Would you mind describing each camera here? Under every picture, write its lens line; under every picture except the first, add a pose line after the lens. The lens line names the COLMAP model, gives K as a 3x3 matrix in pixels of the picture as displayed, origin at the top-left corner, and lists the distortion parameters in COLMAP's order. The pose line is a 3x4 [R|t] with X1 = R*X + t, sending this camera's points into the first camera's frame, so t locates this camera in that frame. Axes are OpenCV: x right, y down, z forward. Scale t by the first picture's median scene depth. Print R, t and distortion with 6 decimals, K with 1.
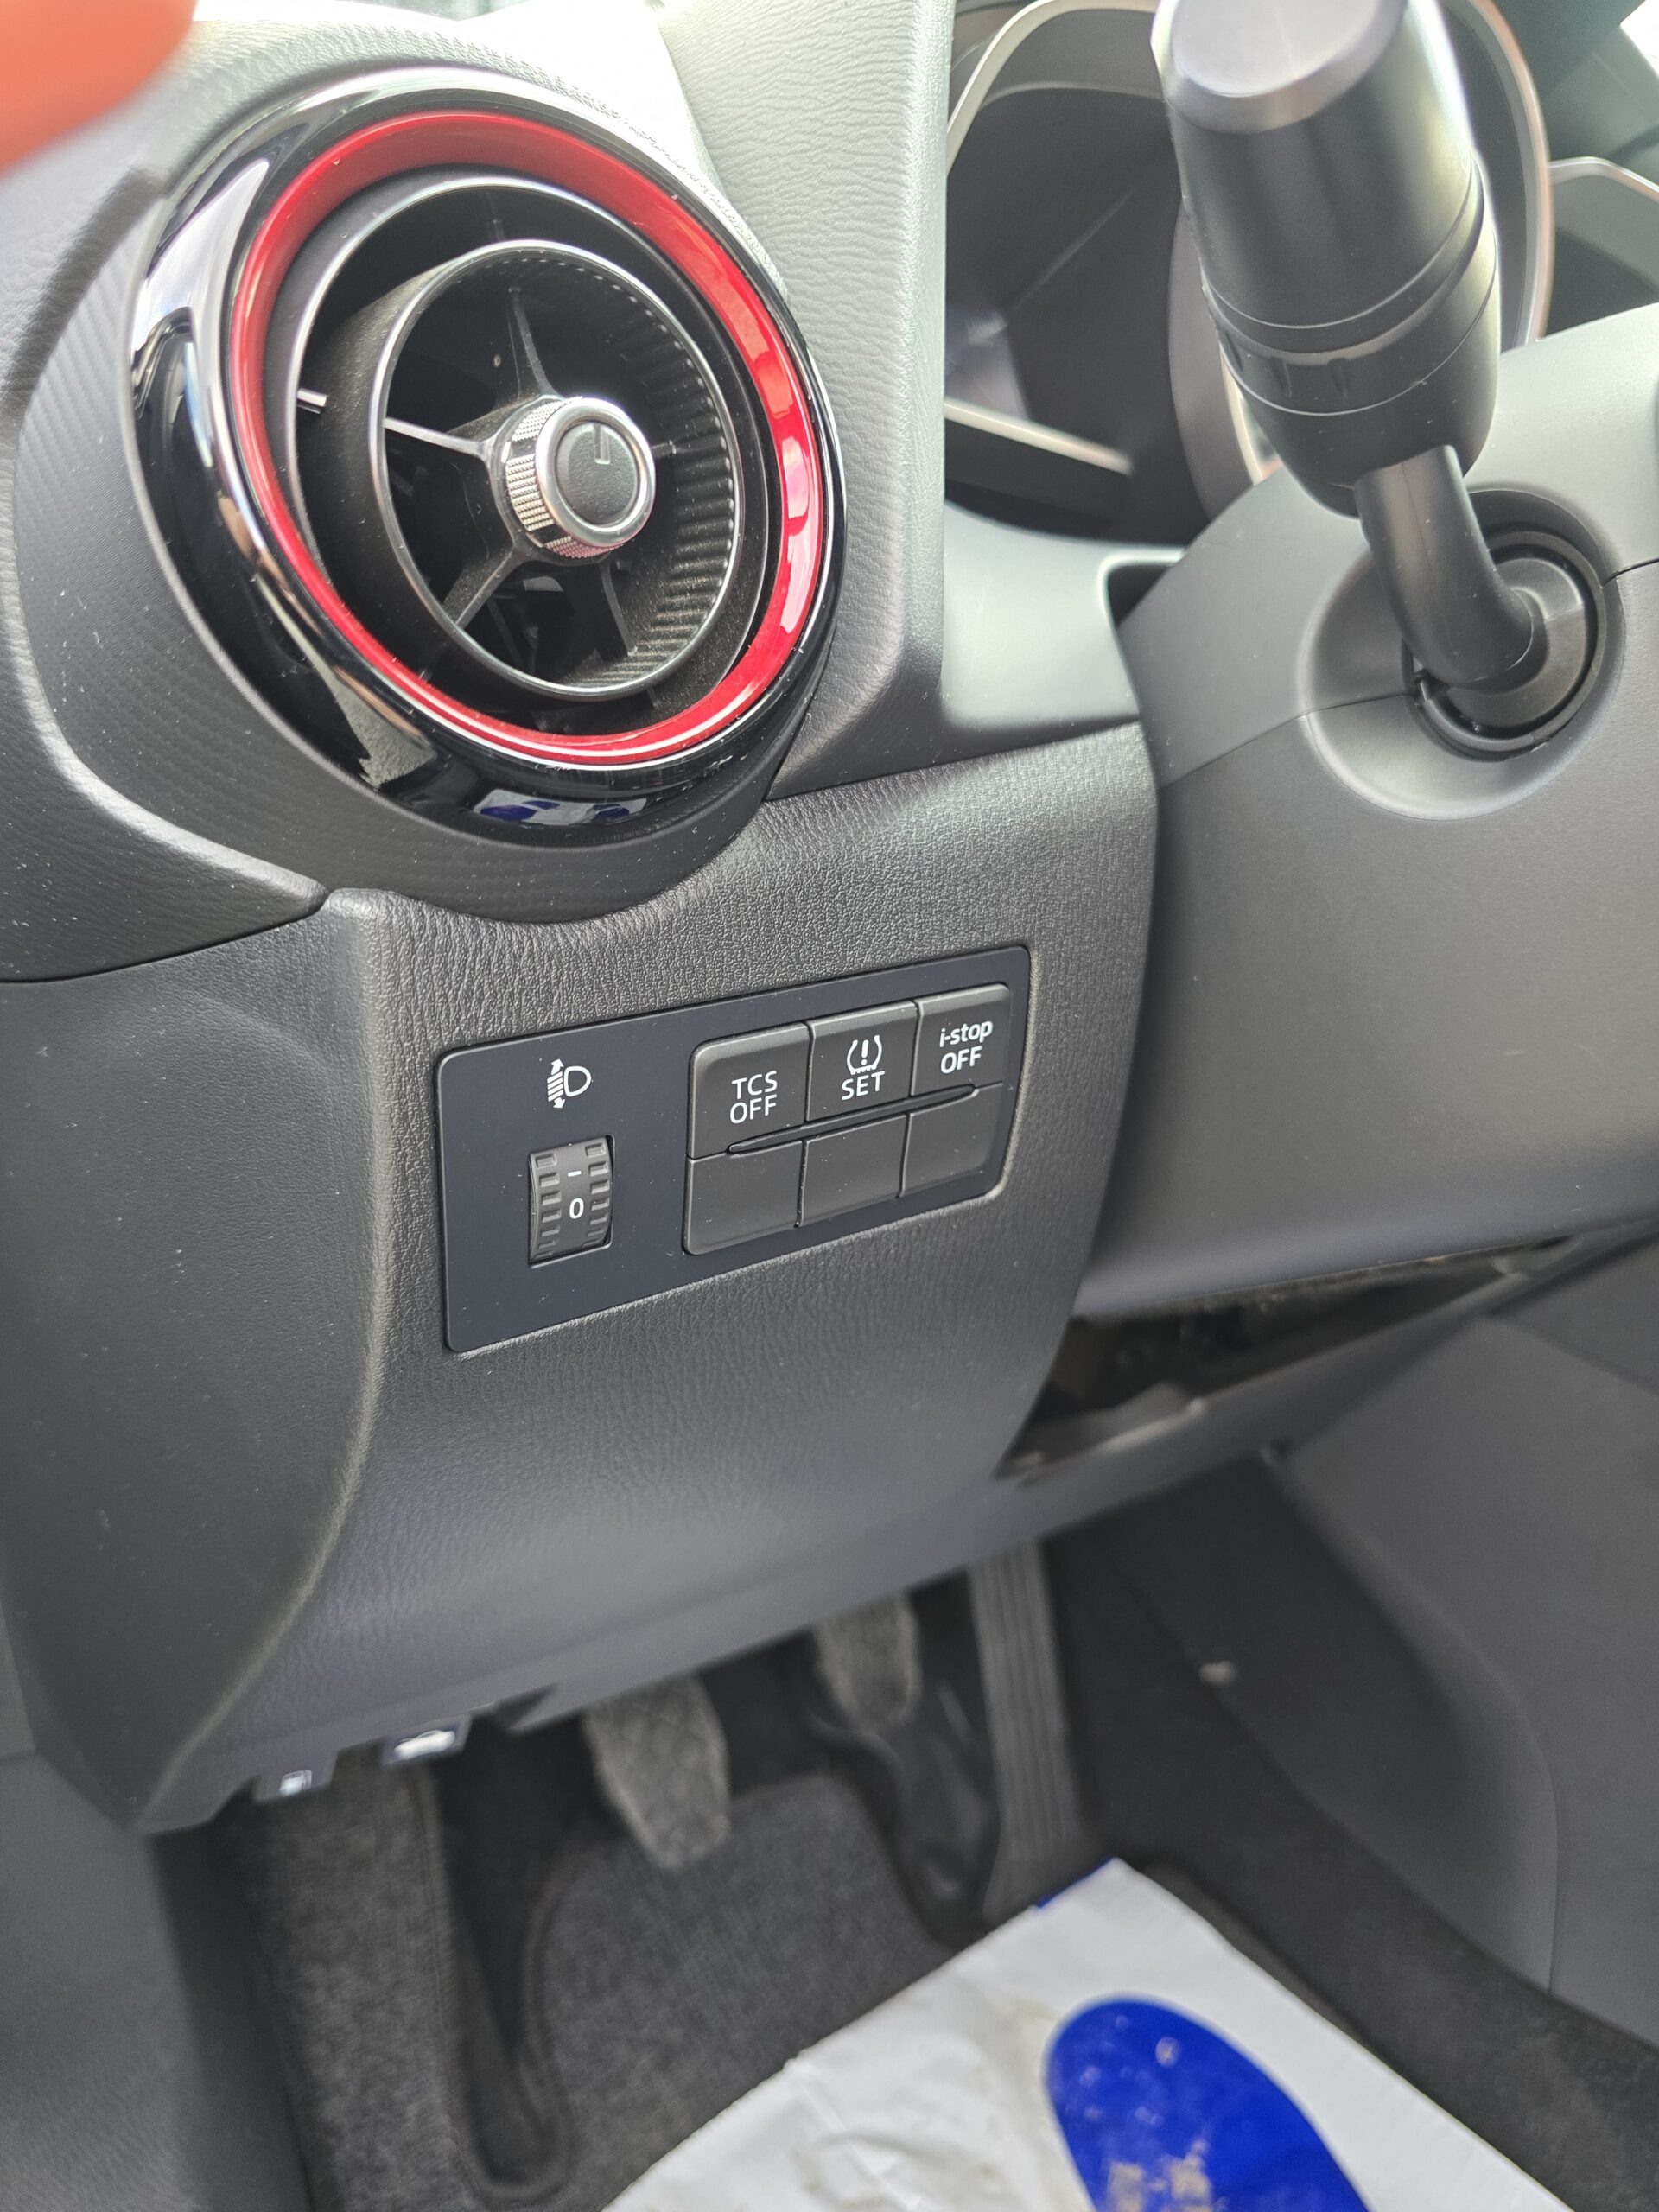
lens RADIAL K [[1472.7, 0, 829.5], [0, 1472.7, 1106.0], [0, 0, 1]] dist [-0.041237, -0.000636]
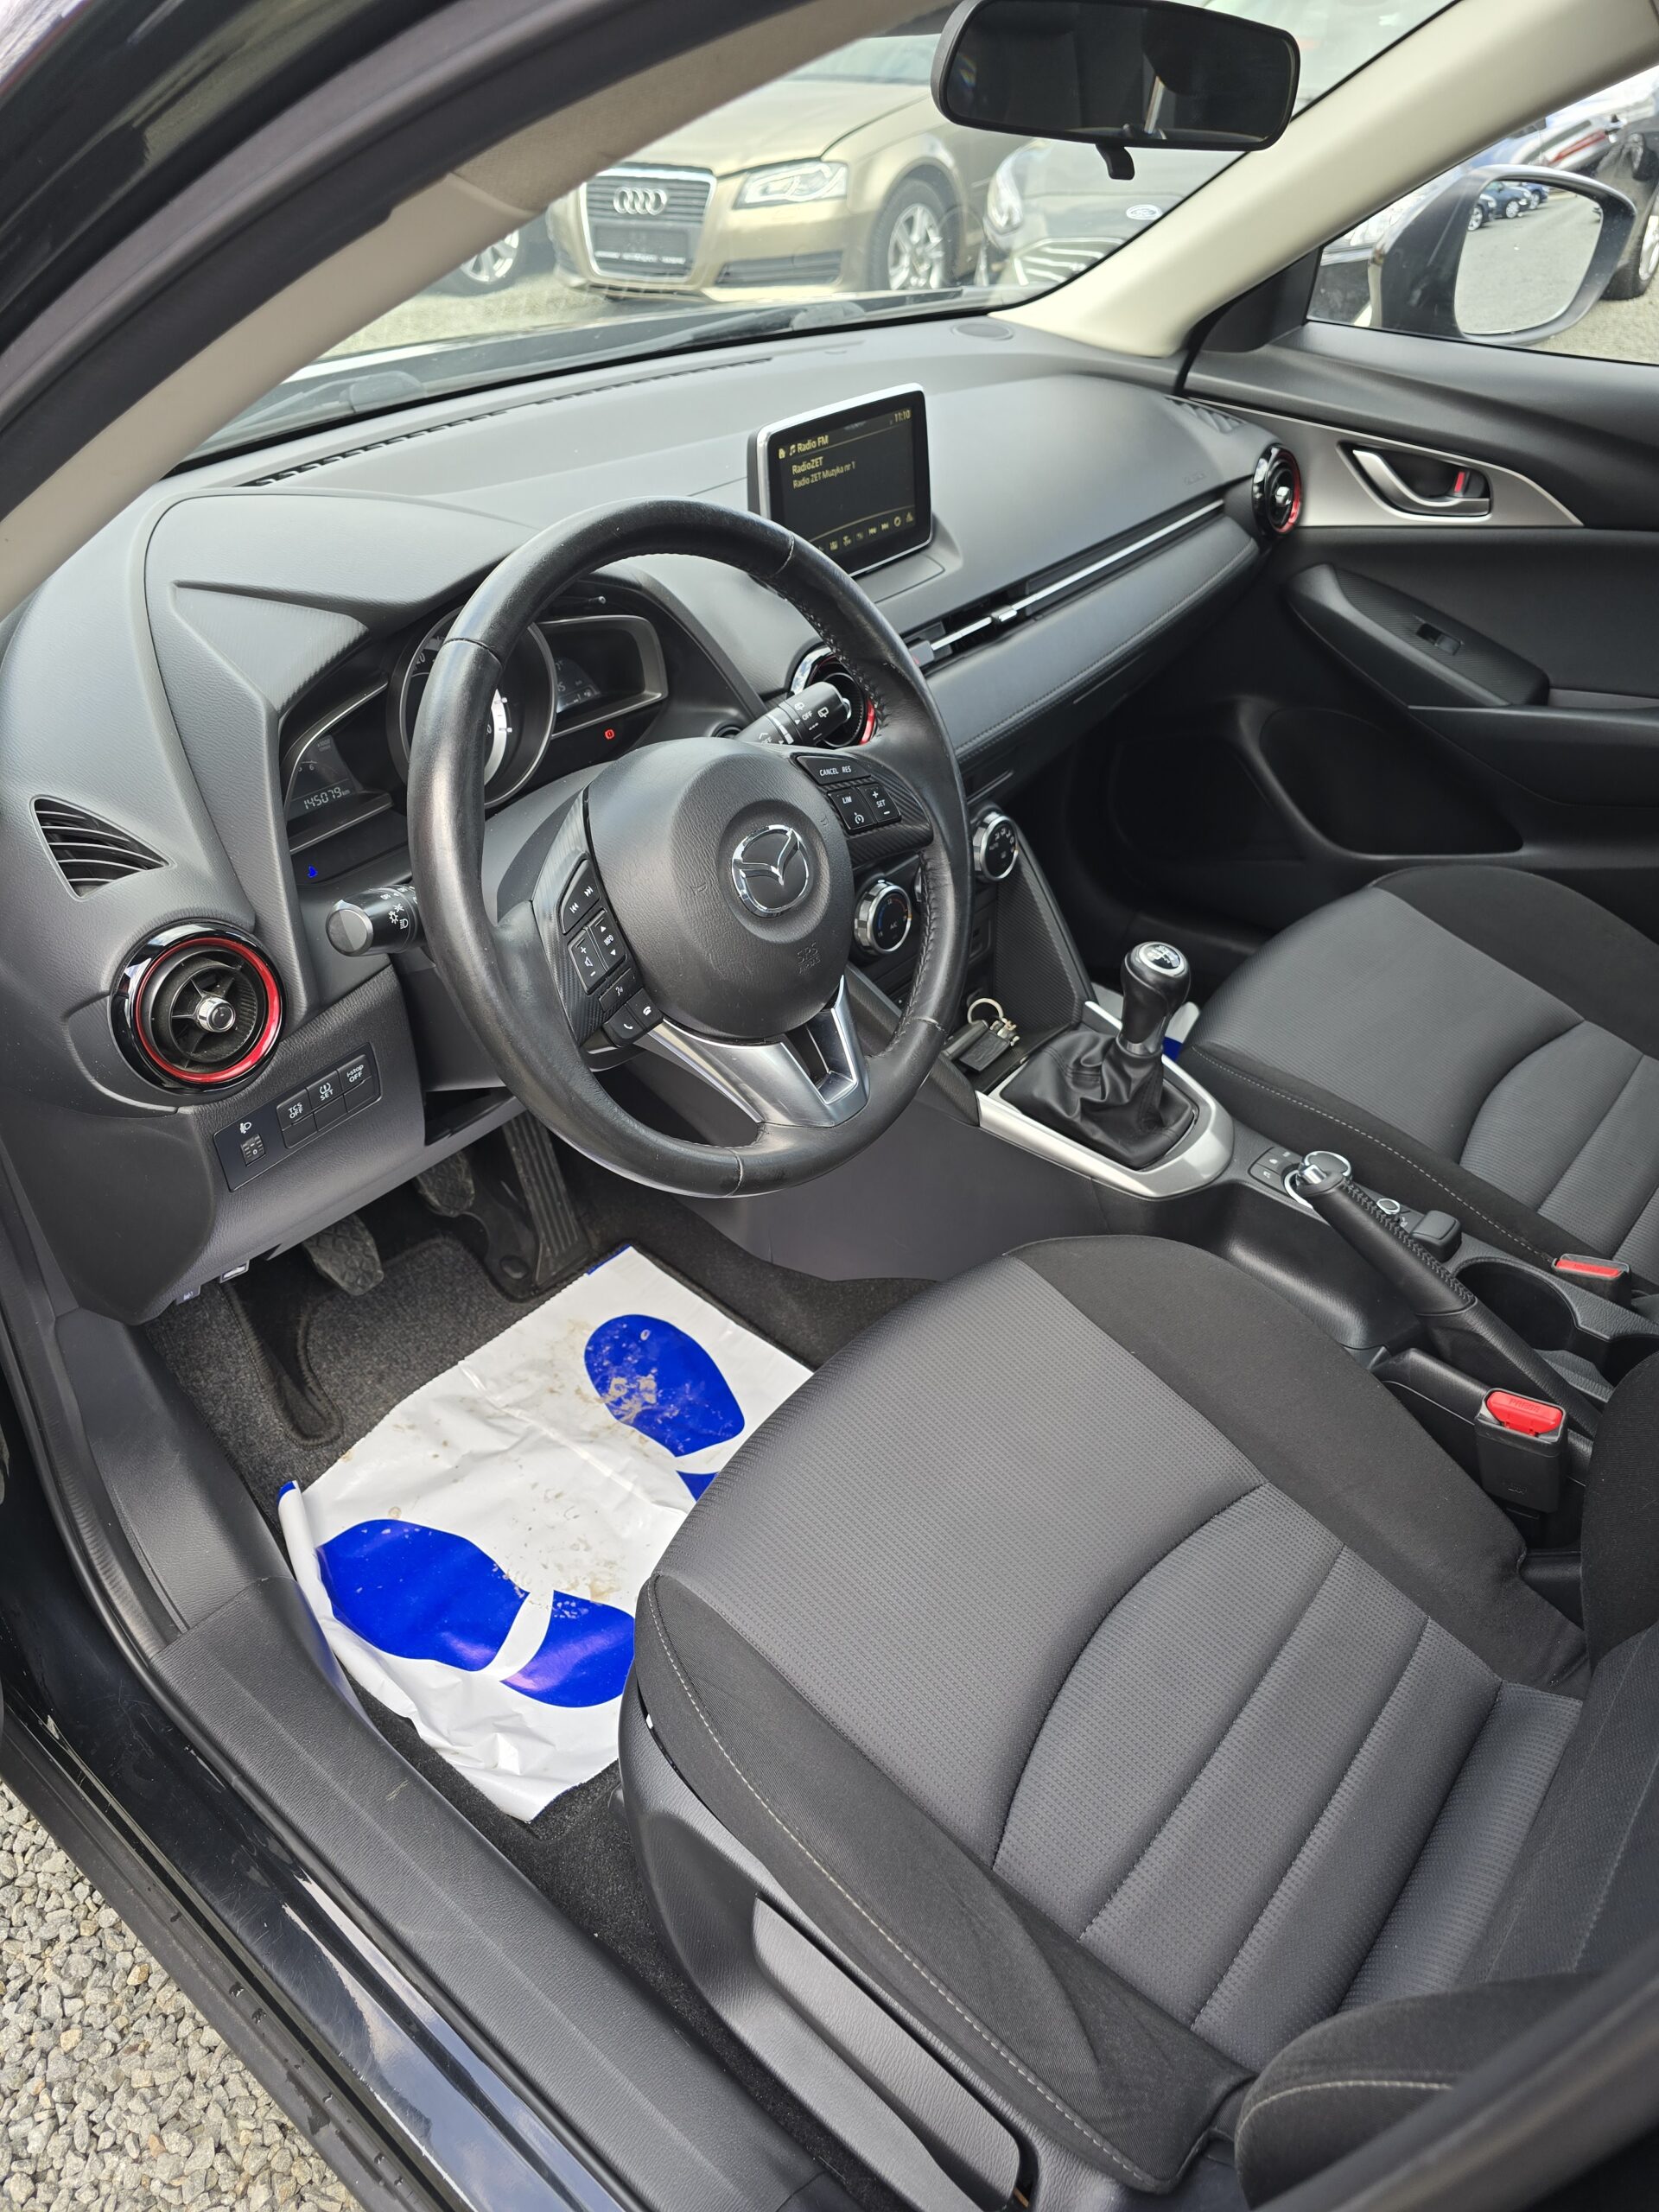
lens RADIAL K [[1478.9, 0, 830.1], [0, 1478.9, 1118.3], [0, 0, 1]] dist [0.050768, -0.041472]
pose [[0.969721, -0.173257, 0.172112, 0.235171], [0.094404, 0.915916, 0.390111, -0.512165], [-0.225230, -0.362051, 0.904539, -1.057575]]
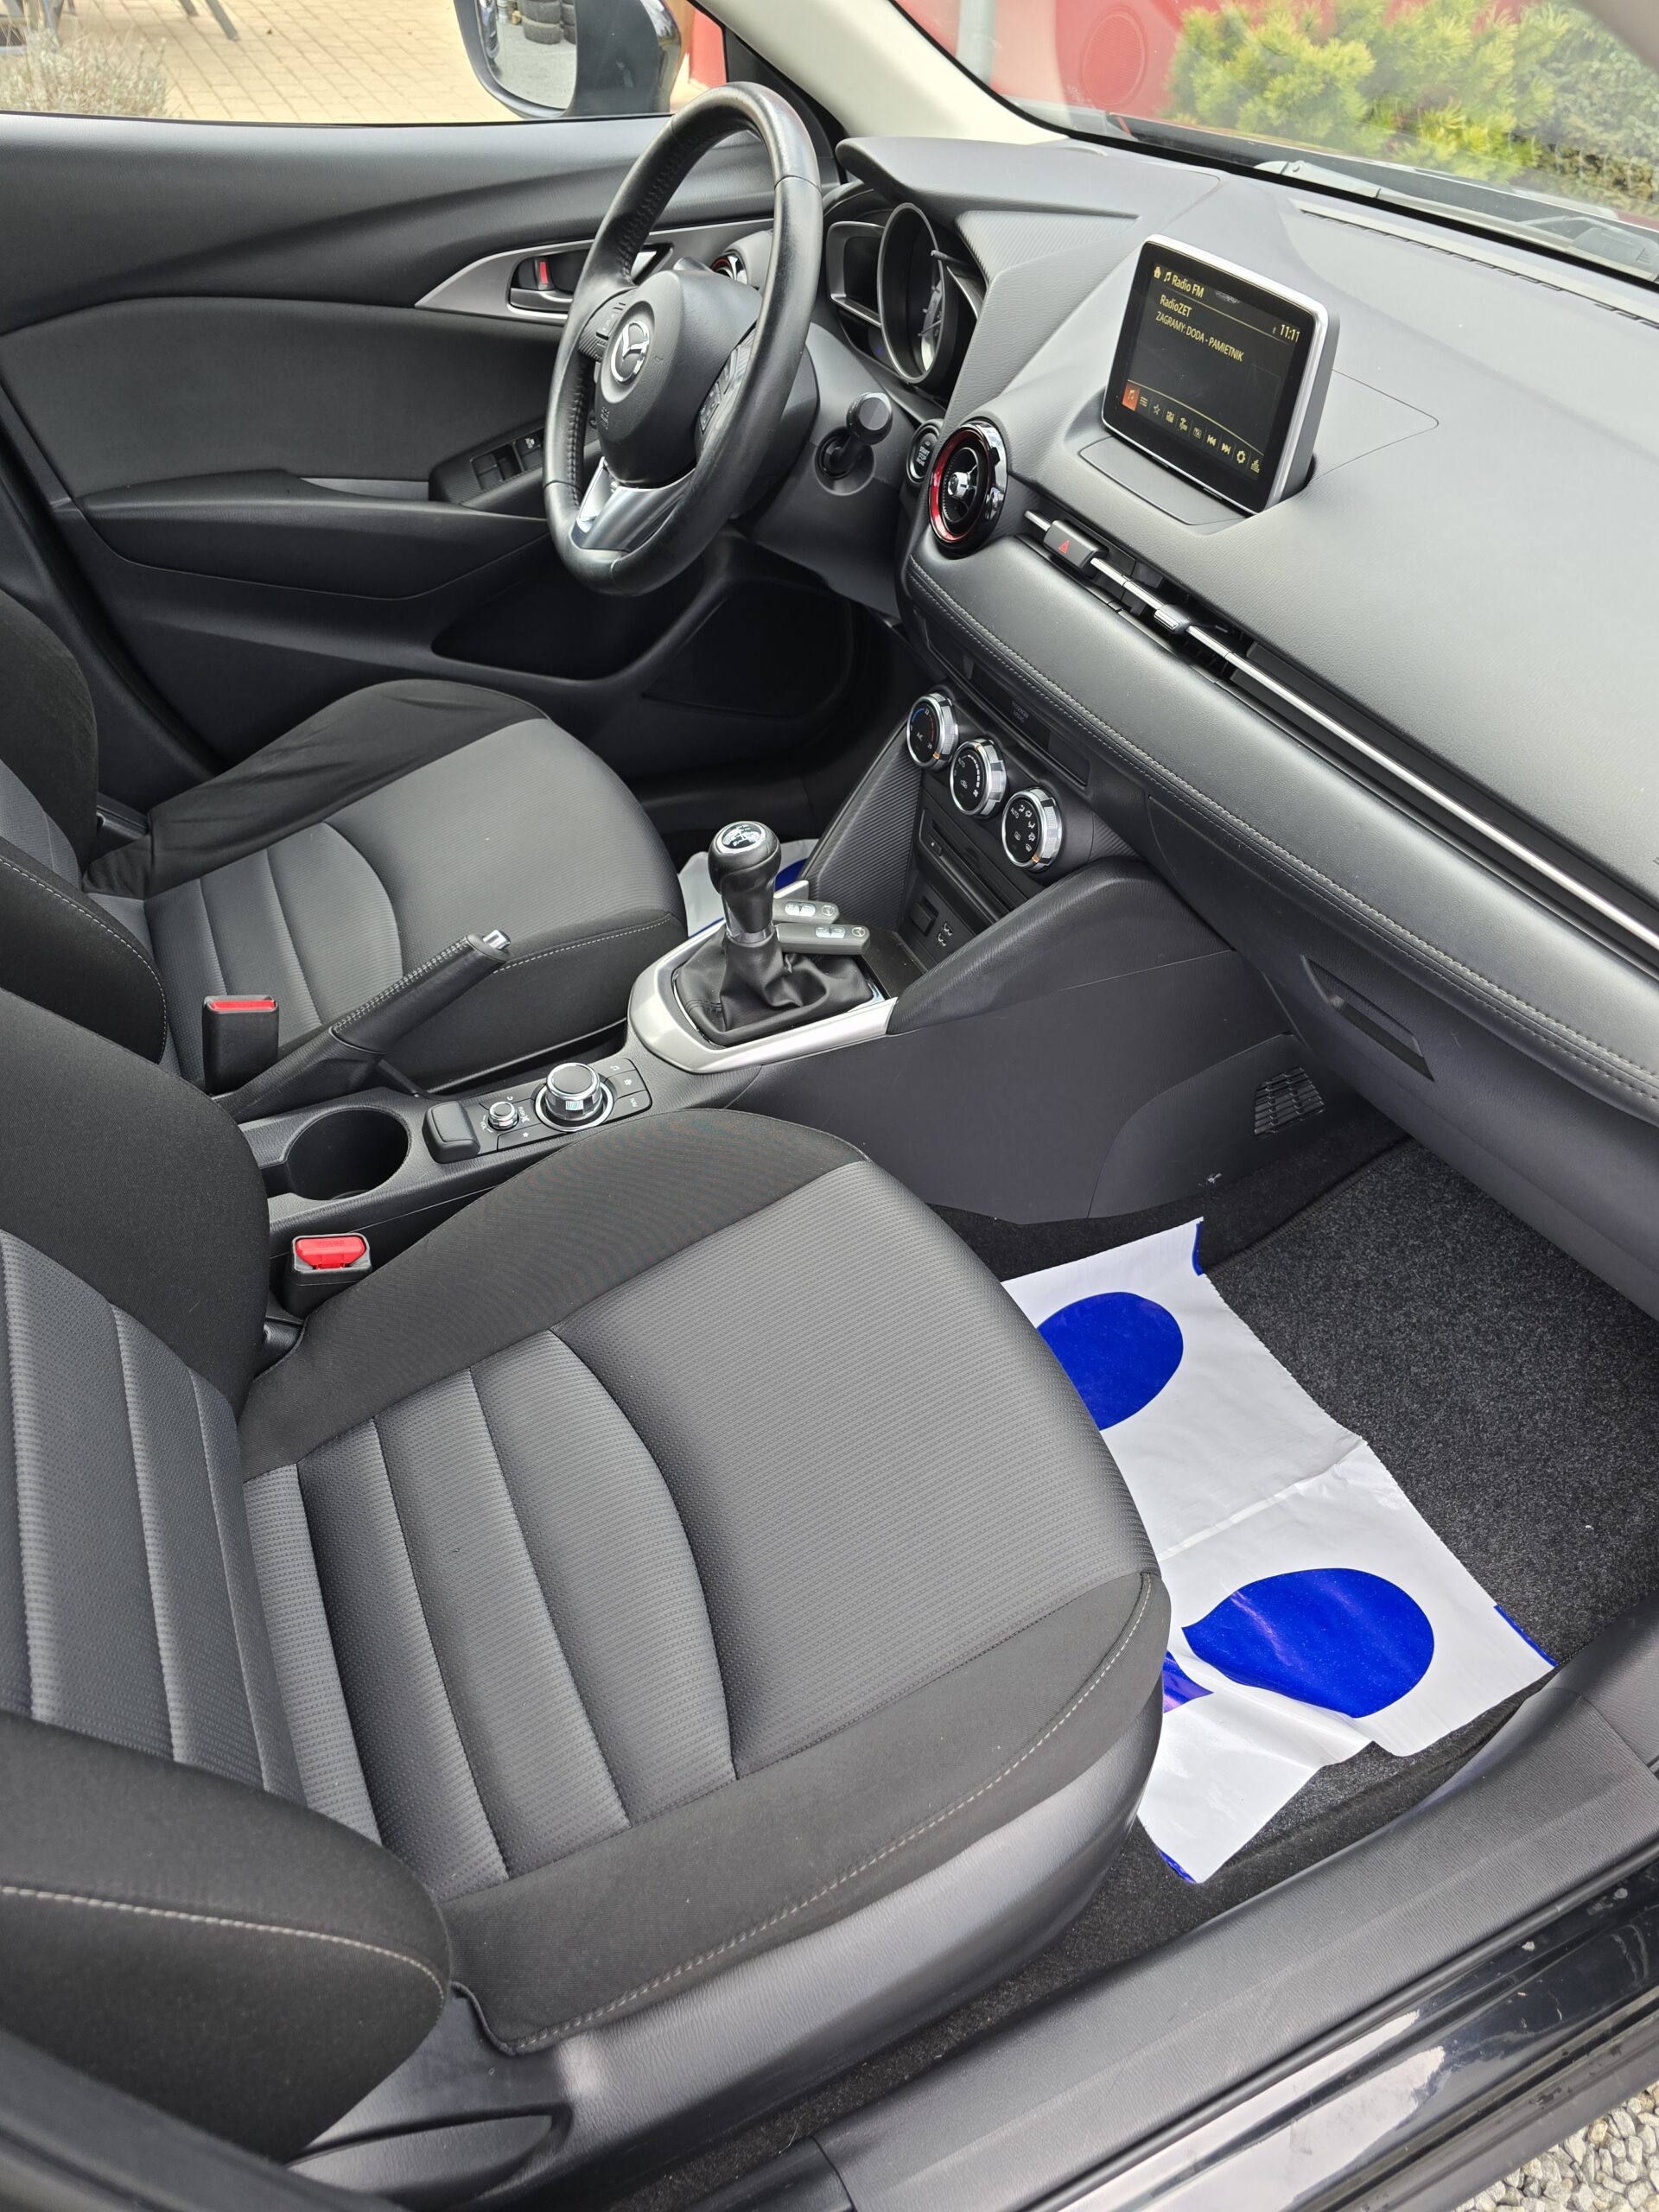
lens RADIAL K [[1490.4, 0, 829.5], [0, 1490.4, 1106.0], [0, 0, 1]] dist [0.060774, -0.060058]
pose [[-0.190292, 0.635282, -0.748469, 2.672317], [-0.308466, 0.685097, 0.659917, -0.934078], [0.932007, 0.356454, 0.065595, 0.852831]]
